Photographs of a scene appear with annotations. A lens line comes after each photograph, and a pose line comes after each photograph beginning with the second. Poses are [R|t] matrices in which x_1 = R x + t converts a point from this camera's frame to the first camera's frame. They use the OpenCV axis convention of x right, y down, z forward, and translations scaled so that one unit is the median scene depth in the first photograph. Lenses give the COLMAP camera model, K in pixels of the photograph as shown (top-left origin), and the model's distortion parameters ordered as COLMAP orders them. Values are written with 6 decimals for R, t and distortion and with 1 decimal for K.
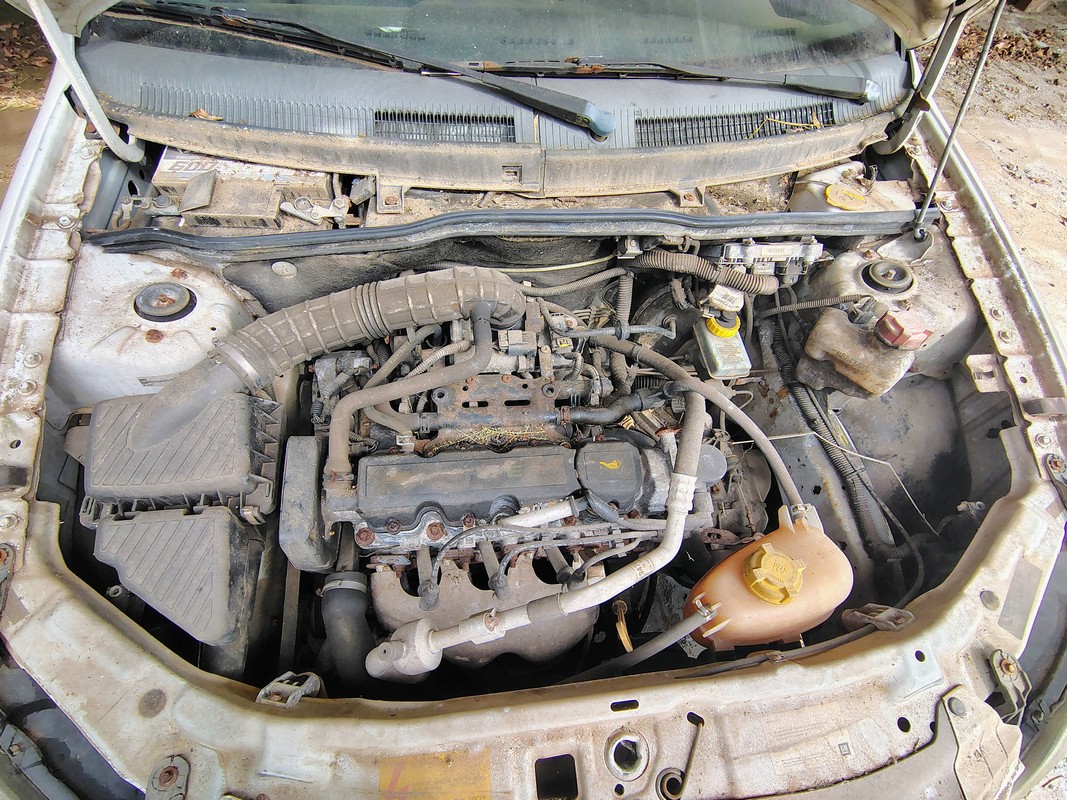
lens RADIAL K [[495.4, 0, 531.8], [0, 495.4, 409.8], [0, 0, 1]] dist [-0.004611, -0.001752]
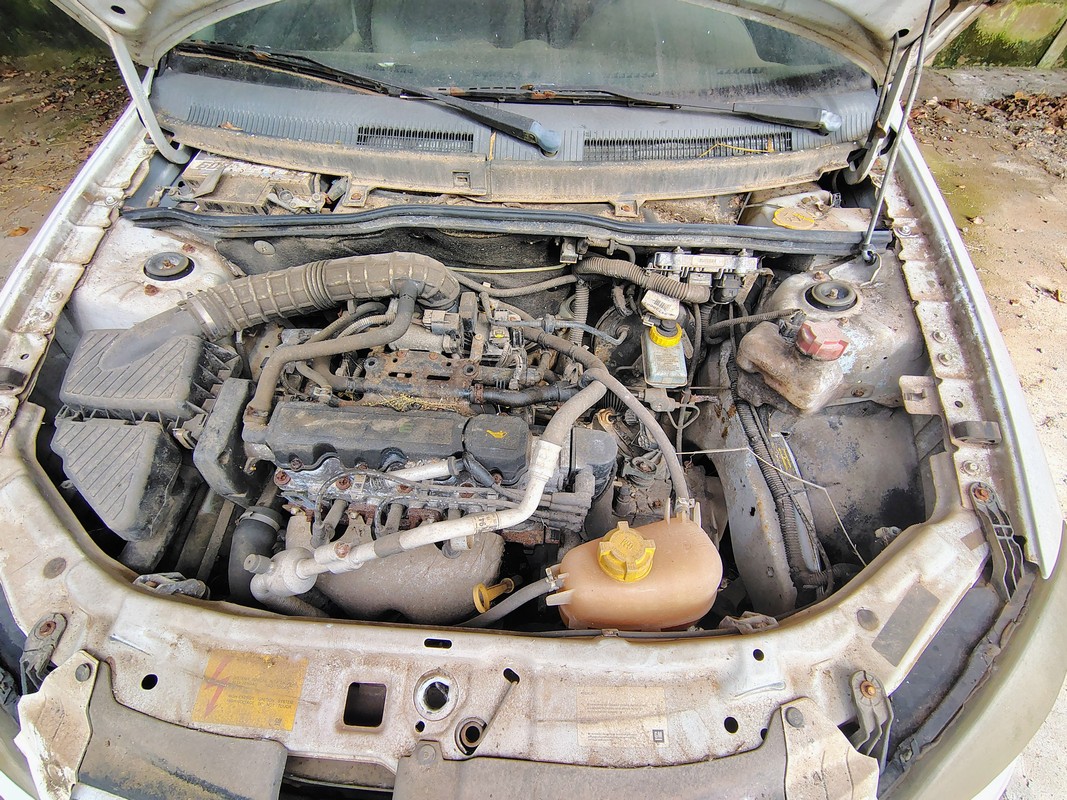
lens RADIAL K [[495.4, 0, 531.8], [0, 495.4, 409.8], [0, 0, 1]] dist [-0.004611, -0.001752]
pose [[0.982649, 0.103056, -0.154208, 0.348498], [-0.118844, 0.988172, -0.096917, 0.136707], [0.142396, 0.113562, 0.983274, -0.032658]]
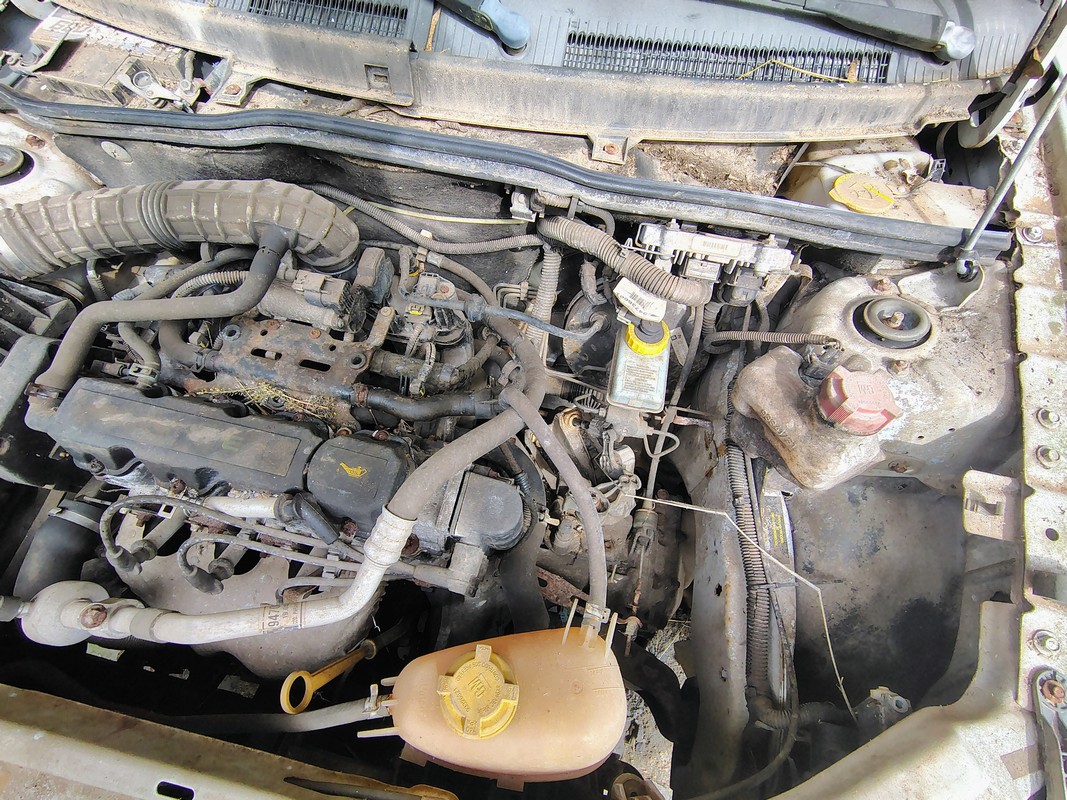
lens RADIAL K [[495.4, 0, 531.8], [0, 495.4, 409.8], [0, 0, 1]] dist [-0.004611, -0.001752]
pose [[0.945254, 0.261548, -0.195161, 0.478691], [-0.255238, 0.965181, 0.057270, -0.079817], [0.203344, -0.004323, 0.979098, 0.287368]]
